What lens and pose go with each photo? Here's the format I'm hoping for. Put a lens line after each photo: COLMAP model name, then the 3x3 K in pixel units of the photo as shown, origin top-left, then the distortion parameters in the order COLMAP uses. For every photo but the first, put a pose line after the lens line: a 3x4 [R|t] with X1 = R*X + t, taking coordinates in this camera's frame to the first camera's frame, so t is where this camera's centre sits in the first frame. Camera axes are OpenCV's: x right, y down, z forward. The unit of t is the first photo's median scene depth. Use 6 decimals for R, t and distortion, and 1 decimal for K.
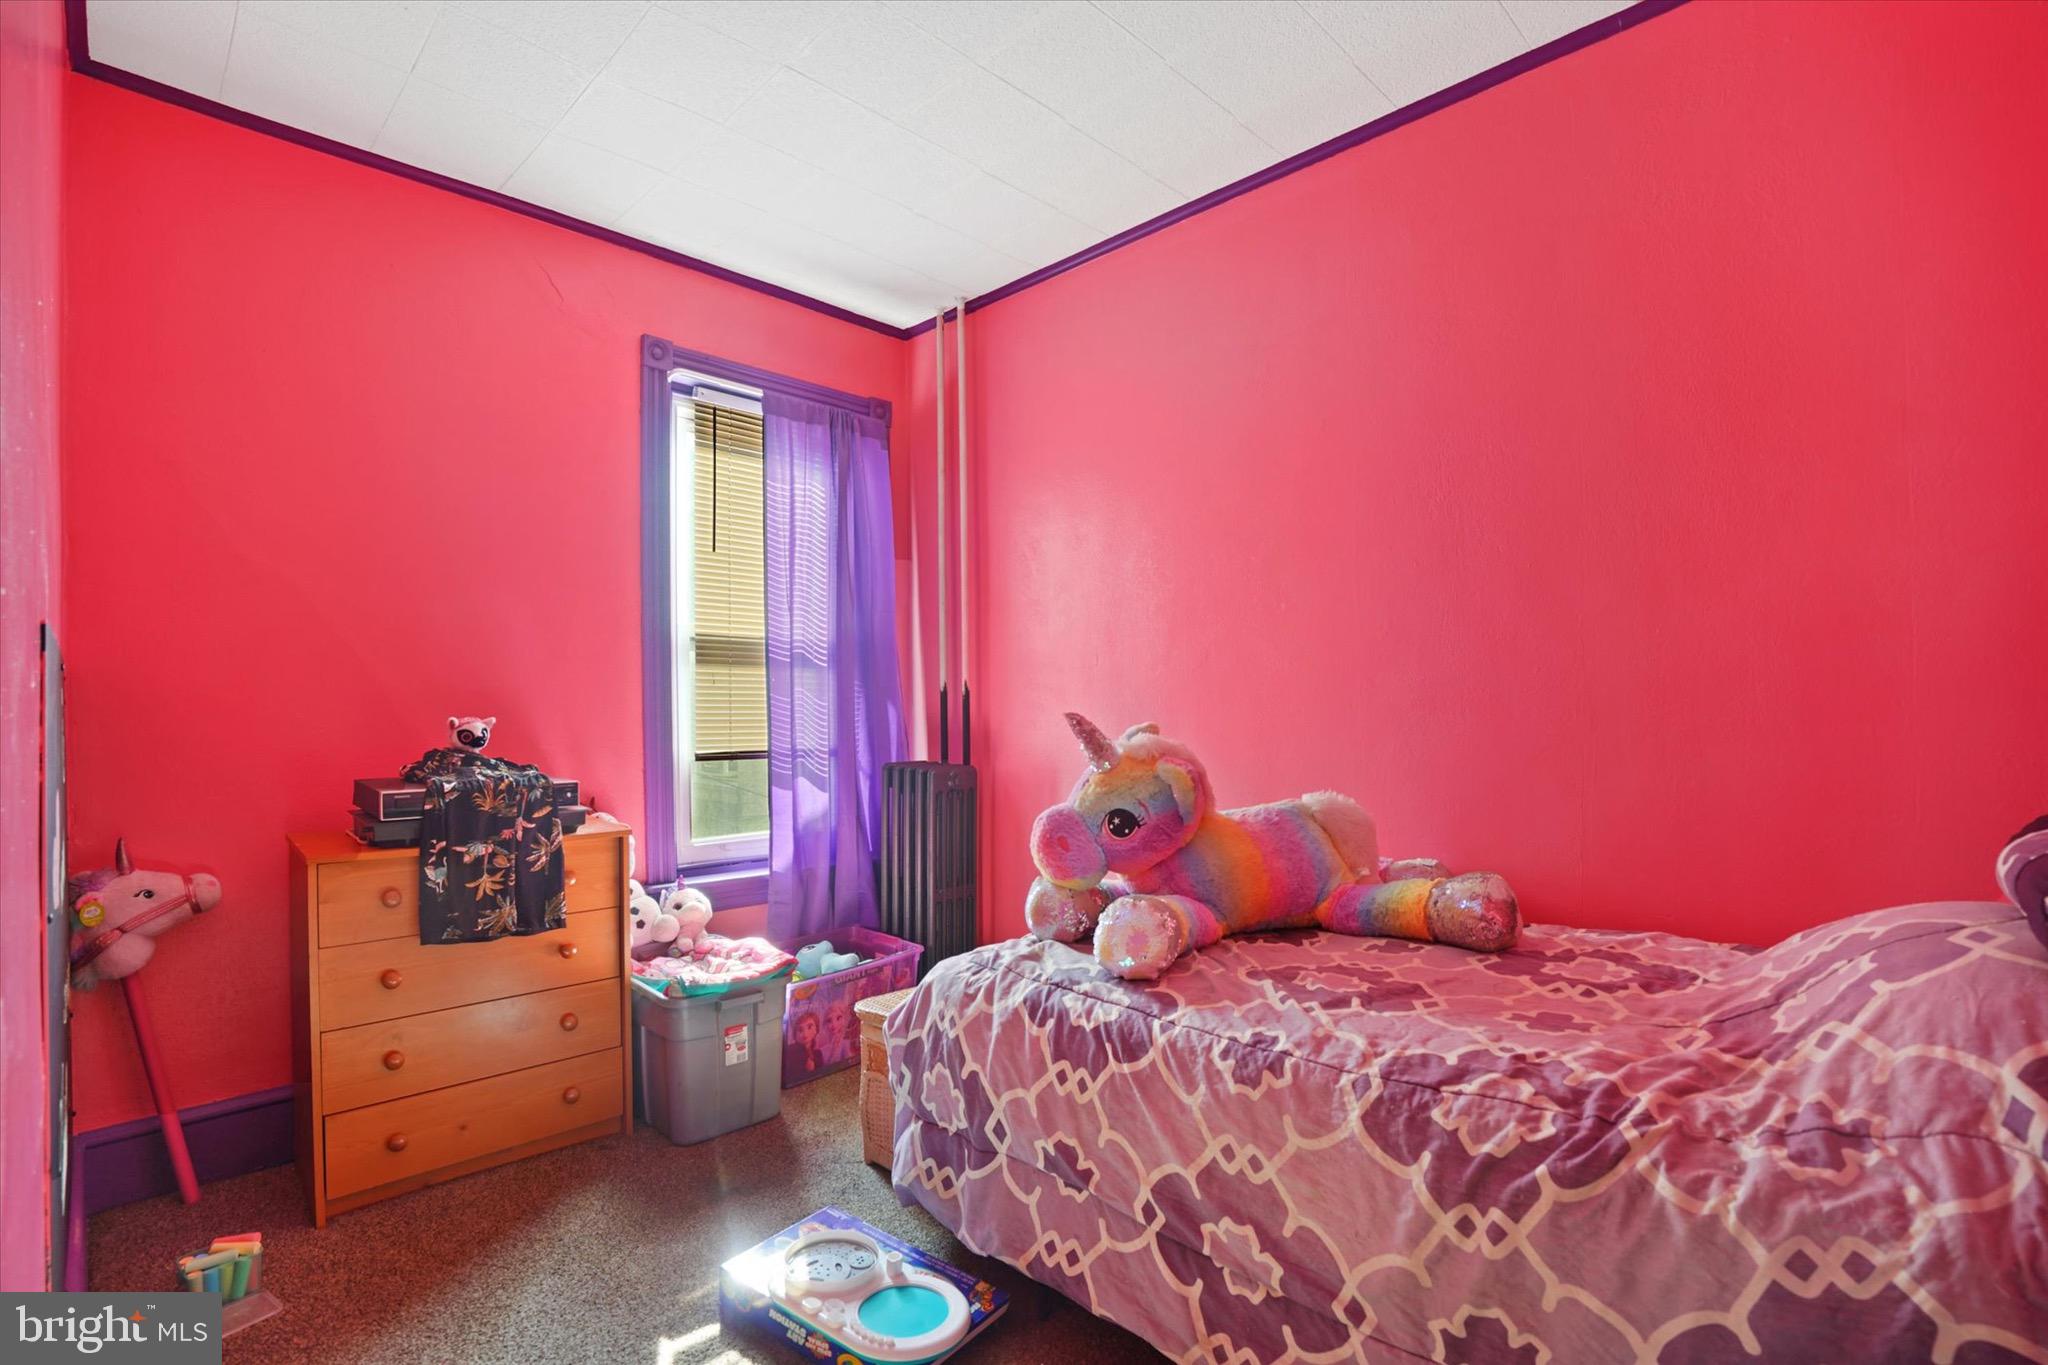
lens RADIAL K [[979.8, 0, 1022.3], [0, 979.8, 692.4], [0, 0, 1]] dist [-0.020934, 0.001568]
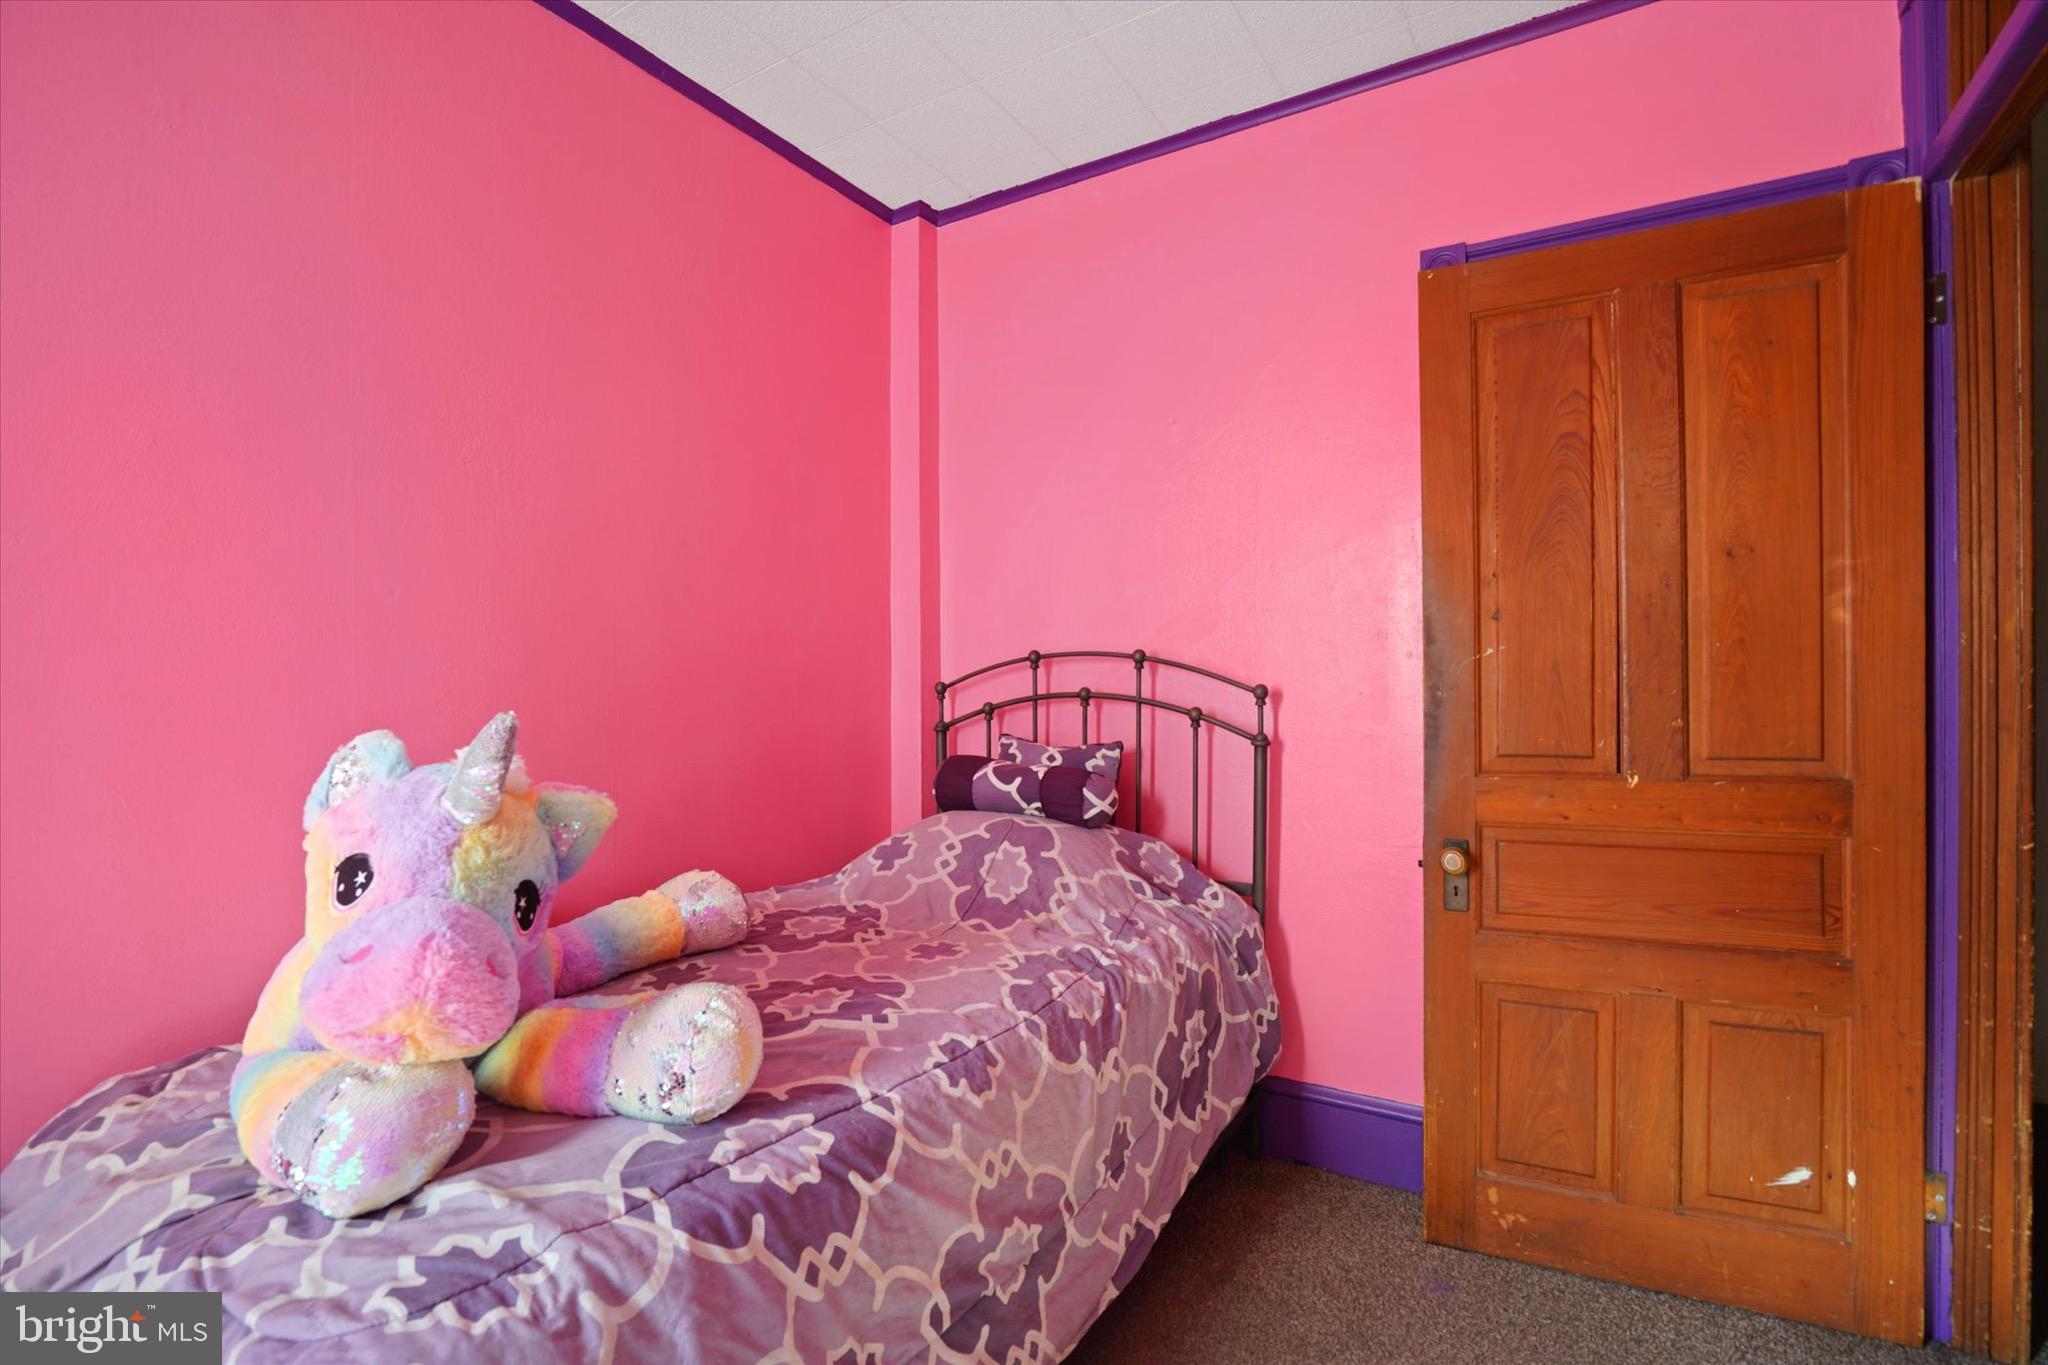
lens RADIAL K [[979.8, 0, 1024.6], [0, 979.8, 693.1], [0, 0, 1]] dist [-0.020934, 0.001568]
pose [[-0.239526, 0.010790, 0.970830, -0.693410], [-0.013059, 0.999812, -0.014334, 0.020111], [-0.970802, -0.016111, -0.239340, 1.147015]]
